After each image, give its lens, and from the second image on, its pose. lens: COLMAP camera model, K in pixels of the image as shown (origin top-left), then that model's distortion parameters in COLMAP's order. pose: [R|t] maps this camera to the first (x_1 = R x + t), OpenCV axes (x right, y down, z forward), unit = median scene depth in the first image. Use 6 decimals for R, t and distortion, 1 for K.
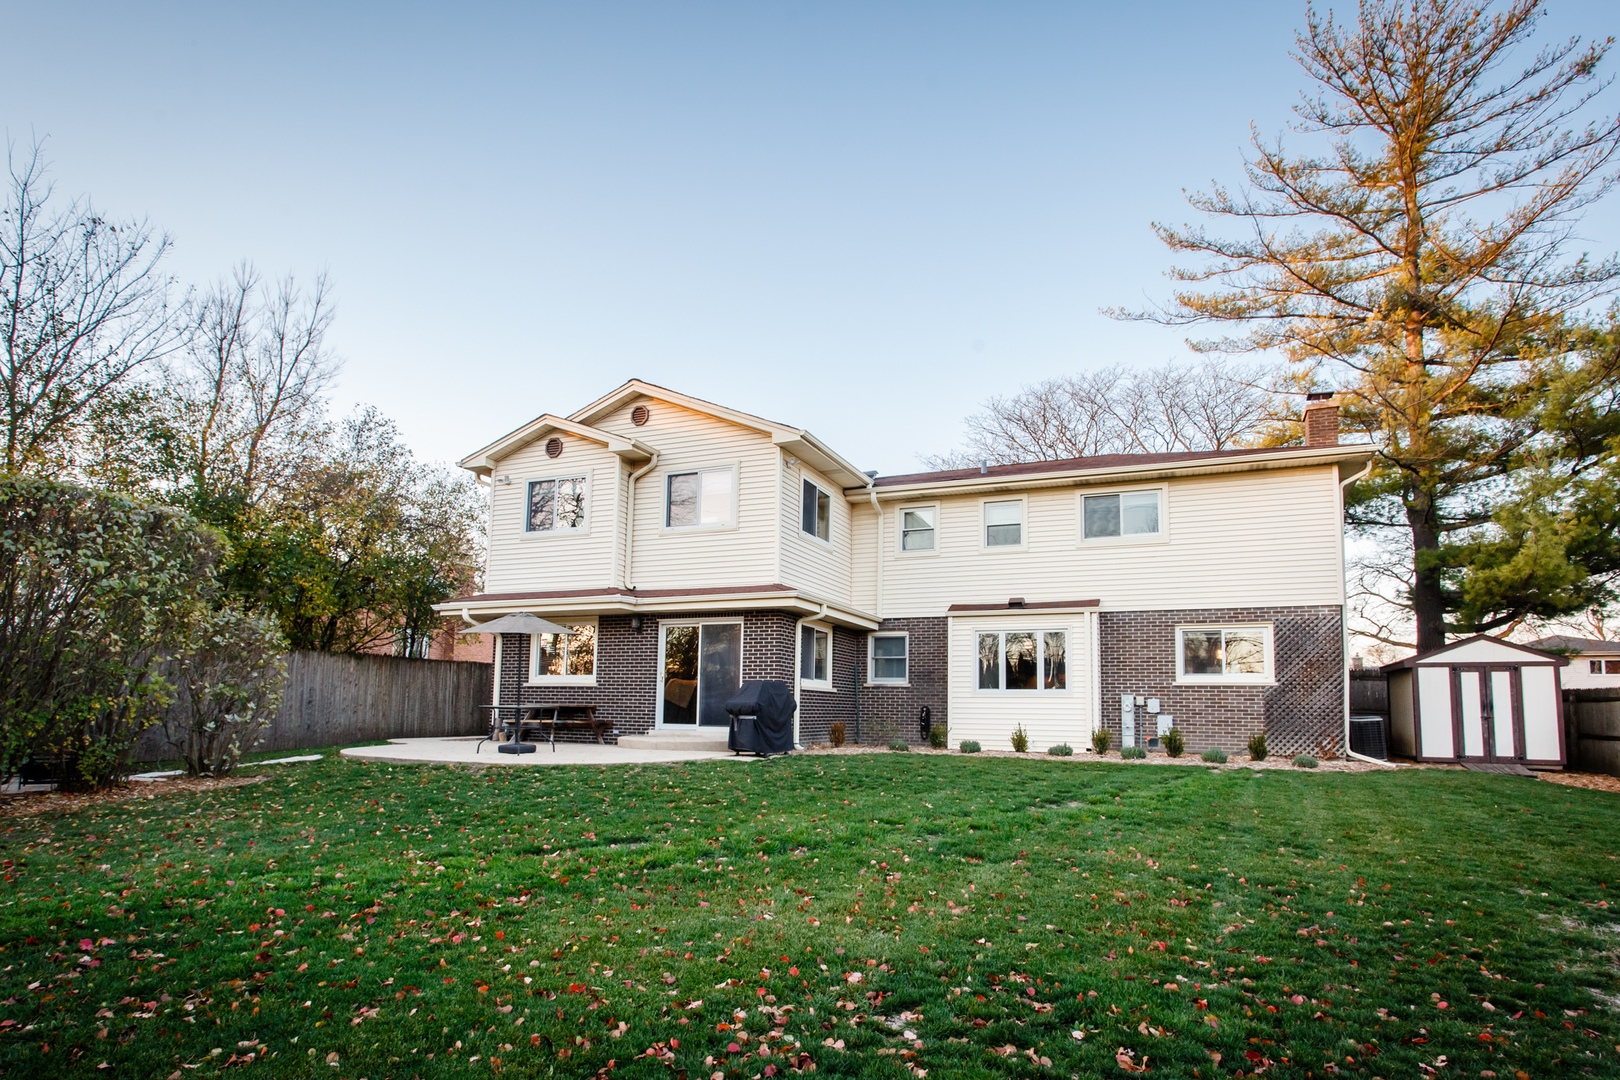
lens RADIAL K [[908.1, 0, 811.3], [0, 908.1, 632.2], [0, 0, 1]] dist [-0.005307, 0.003870]
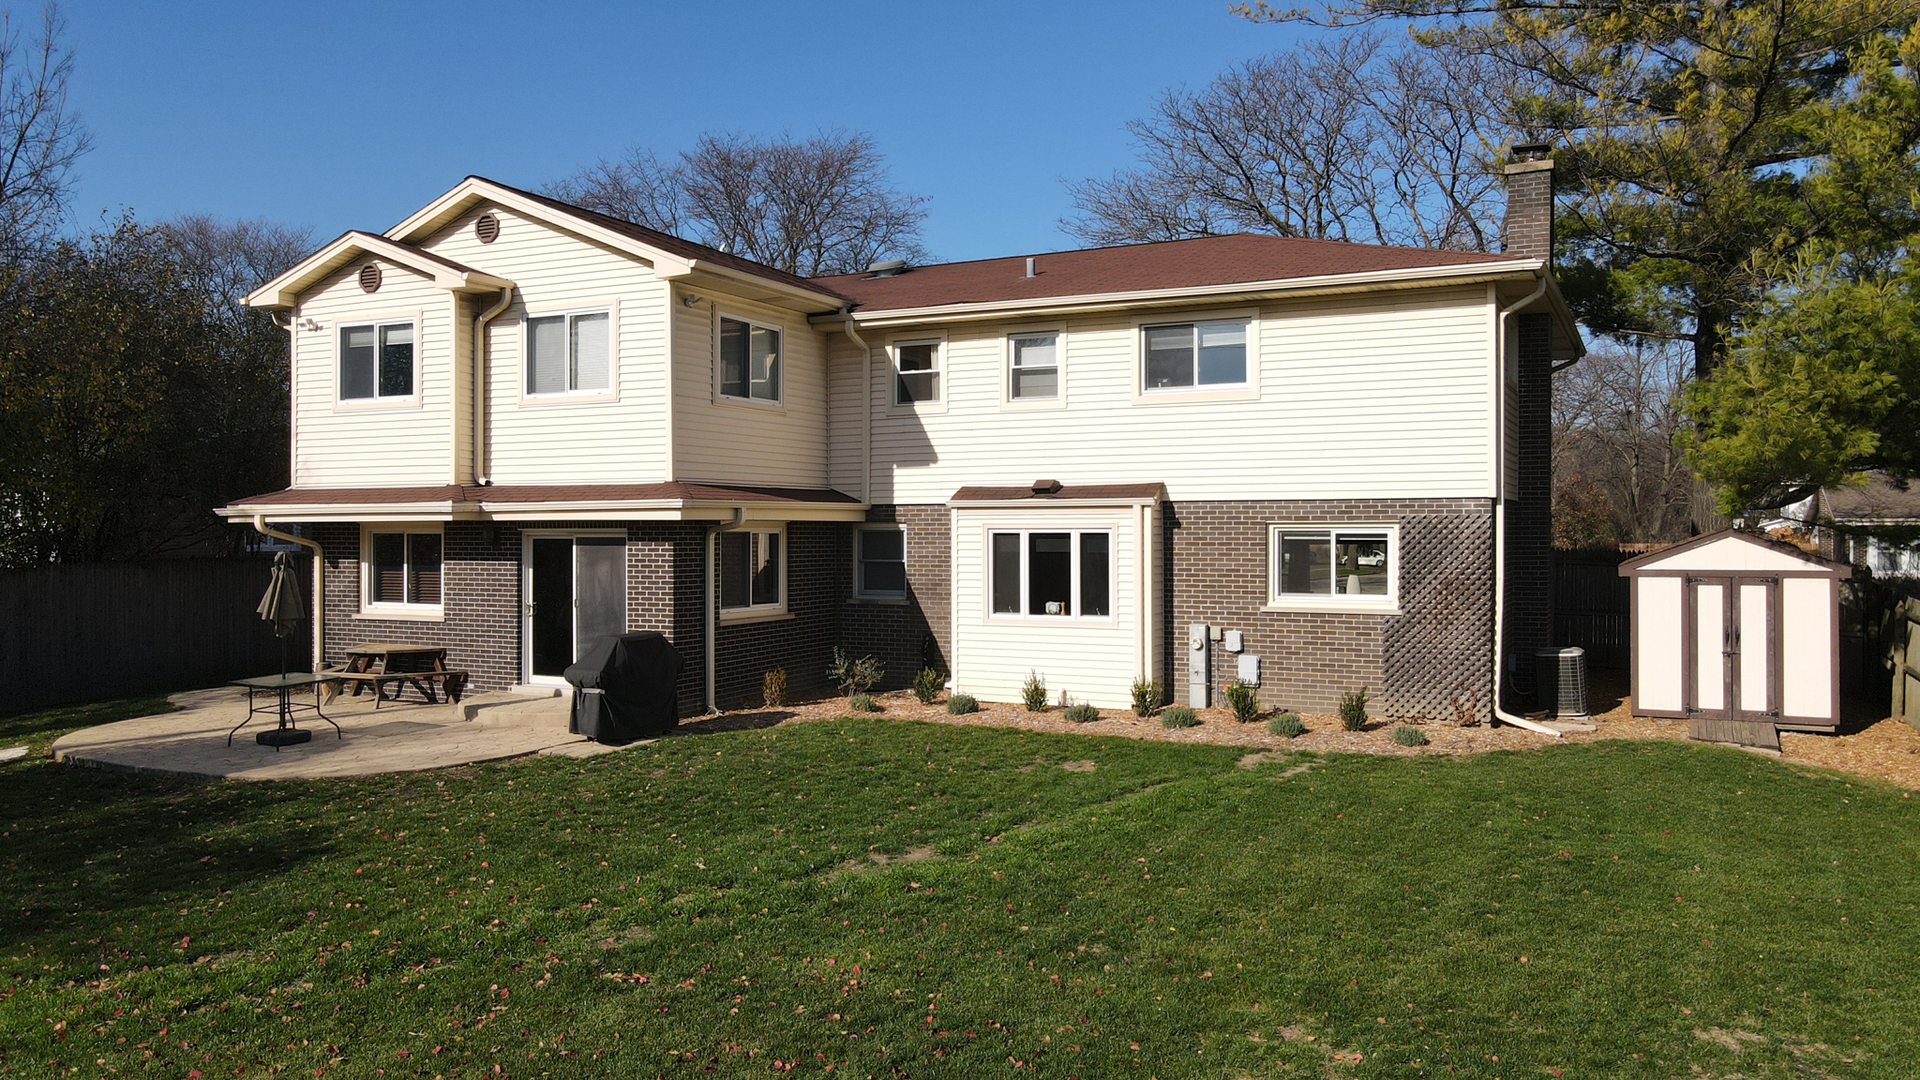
lens RADIAL K [[1439.7, 0, 952.1], [0, 1439.7, 533.1], [0, 0, 1]] dist [0.004893, 0.017875]
pose [[0.997789, -0.018177, -0.063933, 0.232028], [0.024373, 0.994936, 0.097515, -0.109213], [0.061837, -0.098858, 0.993178, -0.086525]]
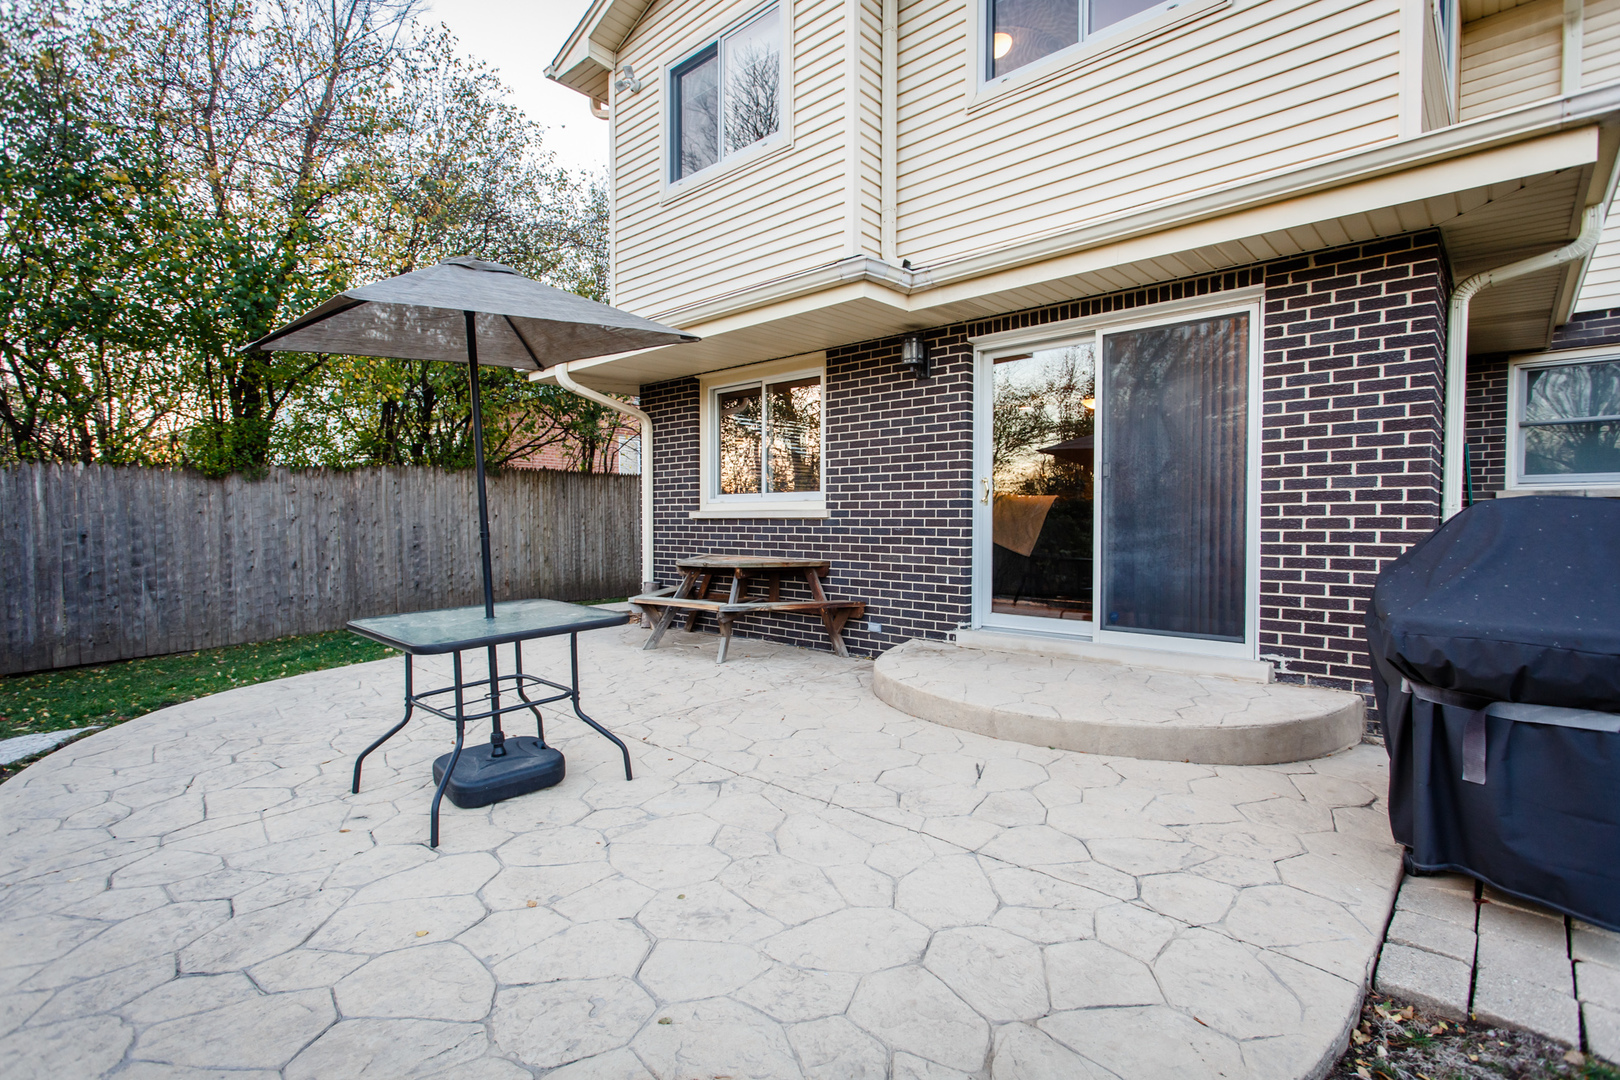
lens RADIAL K [[763.7, 0, 813.4], [0, 763.7, 534.5], [0, 0, 1]] dist [0.004386, 0.000260]
pose [[0.945889, -0.012648, -0.324245, -0.126576], [0.048766, 0.993432, 0.103509, 0.029975], [0.320806, -0.113721, 0.940293, 0.659243]]
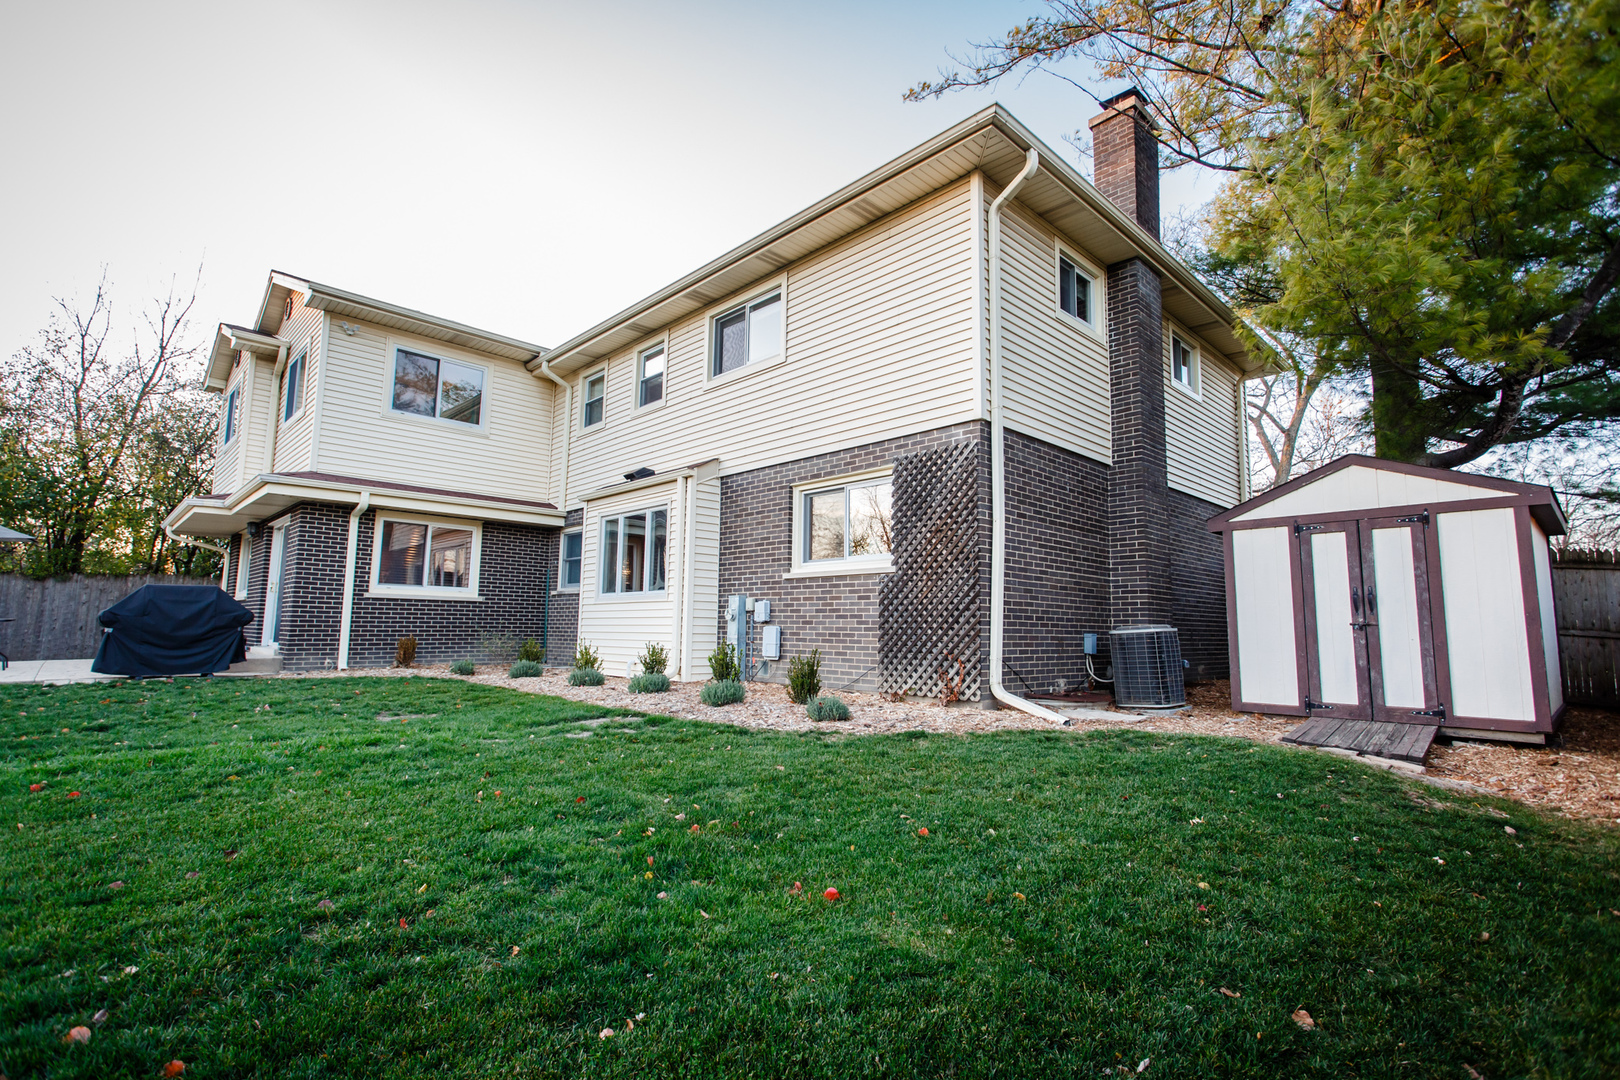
lens RADIAL K [[763.7, 0, 815.7], [0, 763.7, 539.8], [0, 0, 1]] dist [0.004386, 0.000260]
pose [[0.921970, -0.050994, -0.383889, 0.615405], [0.037981, 0.998420, -0.041408, 0.053232], [0.385394, 0.023597, 0.922450, 0.497955]]
